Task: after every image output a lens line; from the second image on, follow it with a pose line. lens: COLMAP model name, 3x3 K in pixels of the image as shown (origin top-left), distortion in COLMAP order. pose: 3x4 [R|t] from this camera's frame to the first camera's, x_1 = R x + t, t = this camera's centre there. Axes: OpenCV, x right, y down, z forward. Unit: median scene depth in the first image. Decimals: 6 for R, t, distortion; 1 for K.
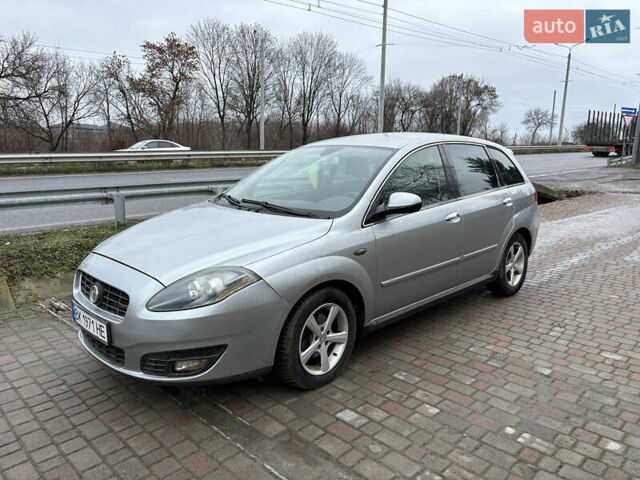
lens RADIAL K [[484.5, 0, 322.8], [0, 484.5, 237.5], [0, 0, 1]] dist [0.049944, -0.052576]
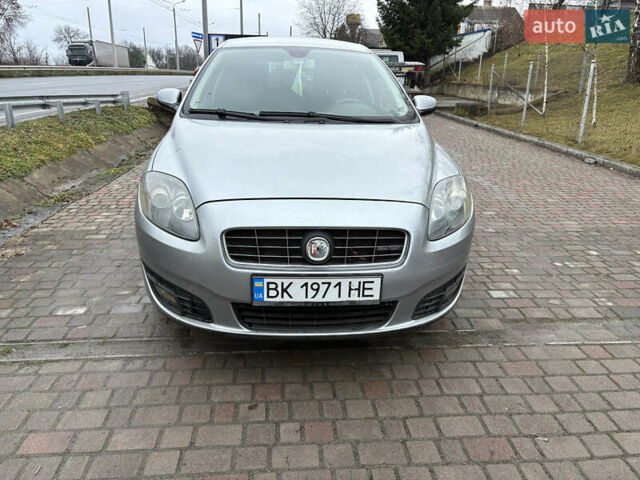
lens RADIAL K [[484.5, 0, 320.5], [0, 484.5, 239.2], [0, 0, 1]] dist [0.049944, -0.052576]
pose [[0.644276, -0.231457, 0.728928, -0.816411], [0.120129, 0.971901, 0.202430, -0.030776], [-0.755299, -0.042856, 0.653977, 0.465132]]
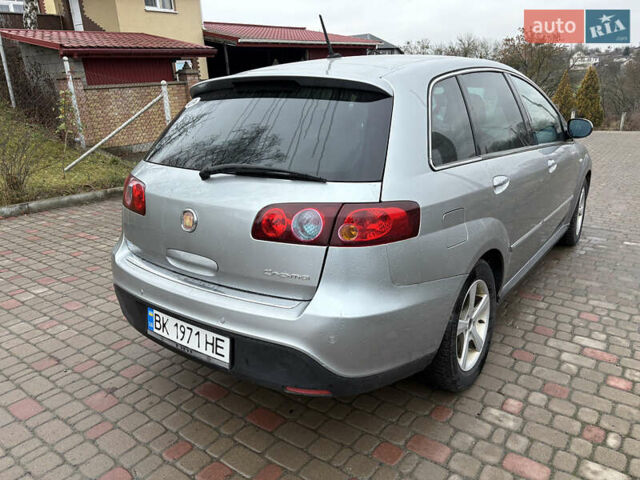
lens RADIAL K [[484.5, 0, 324.2], [0, 484.5, 240.7], [0, 0, 1]] dist [0.049944, -0.052576]
pose [[-0.988071, 0.060681, -0.141536, 0.517393], [-0.011503, 0.887442, 0.460777, -0.419588], [0.153566, 0.456908, -0.876158, 2.360778]]
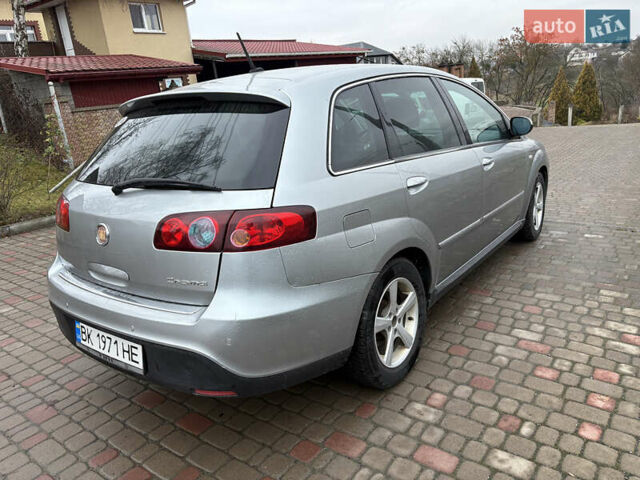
lens RADIAL K [[484.5, 0, 323.4], [0, 484.5, 234.6], [0, 0, 1]] dist [0.049944, -0.052576]
pose [[-0.986340, 0.105456, -0.126543, 0.397948], [0.040369, 0.899534, 0.434981, -0.425204], [0.159701, 0.423931, -0.891503, 2.403851]]
